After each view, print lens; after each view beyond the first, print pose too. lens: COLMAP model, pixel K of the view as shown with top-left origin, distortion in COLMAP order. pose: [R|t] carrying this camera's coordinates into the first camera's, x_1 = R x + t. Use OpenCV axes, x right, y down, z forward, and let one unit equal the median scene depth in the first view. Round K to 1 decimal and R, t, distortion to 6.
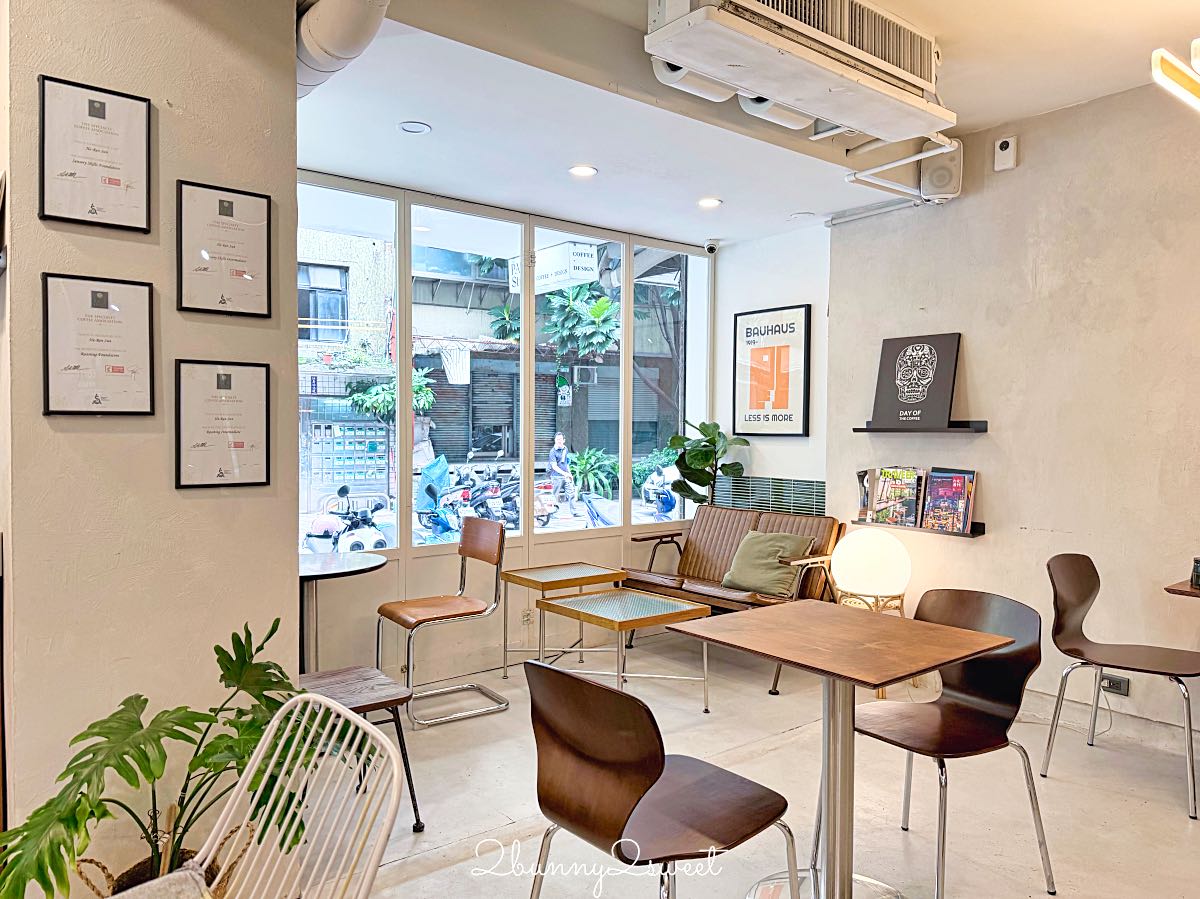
lens RADIAL K [[825.4, 0, 599.0], [0, 825.4, 440.9], [0, 0, 1]] dist [-0.008882, -0.008093]
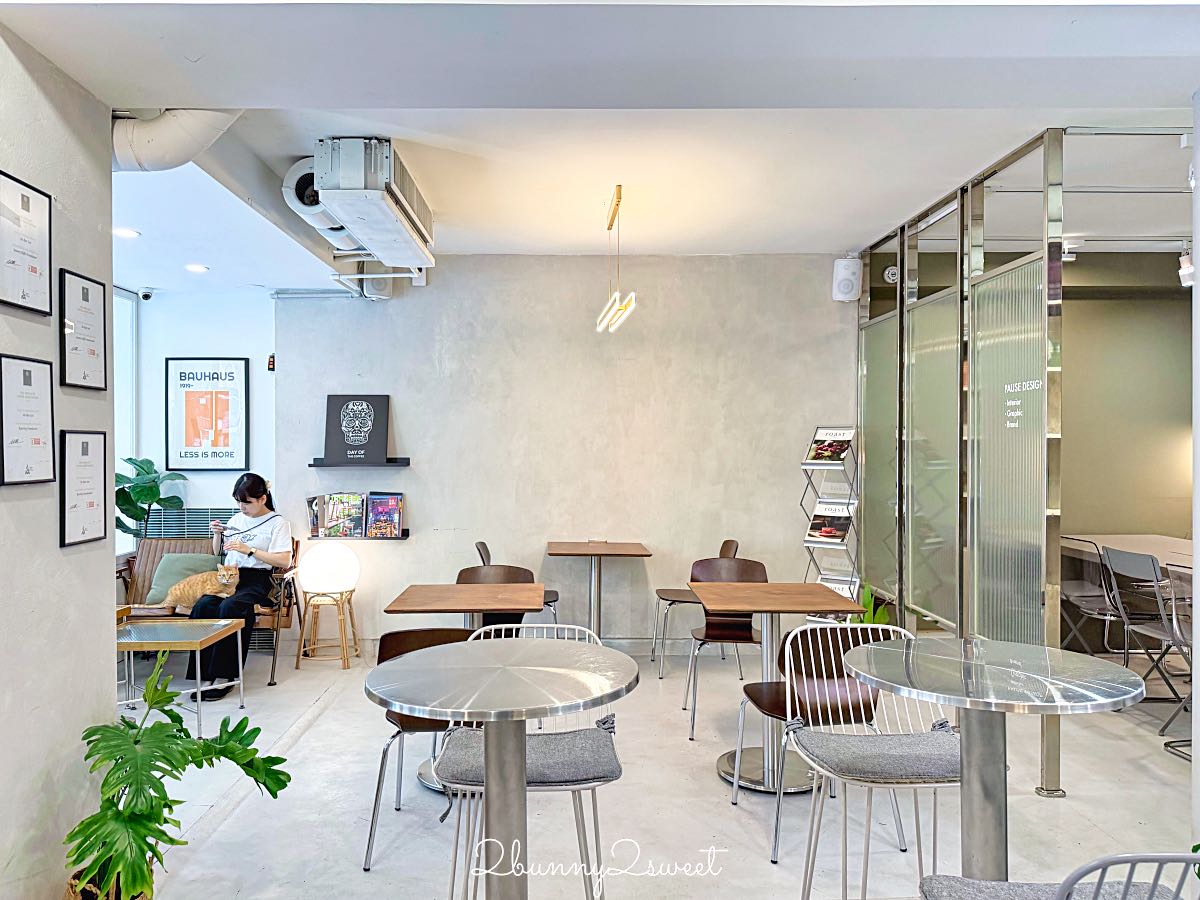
lens RADIAL K [[840.1, 0, 583.1], [0, 840.1, 432.3], [0, 0, 1]] dist [0.002791, 0.000147]
pose [[0.602670, 0.006358, 0.797965, -0.493109], [0.018679, 0.999582, -0.022072, -0.029111], [-0.797772, 0.028208, 0.602299, -0.120533]]
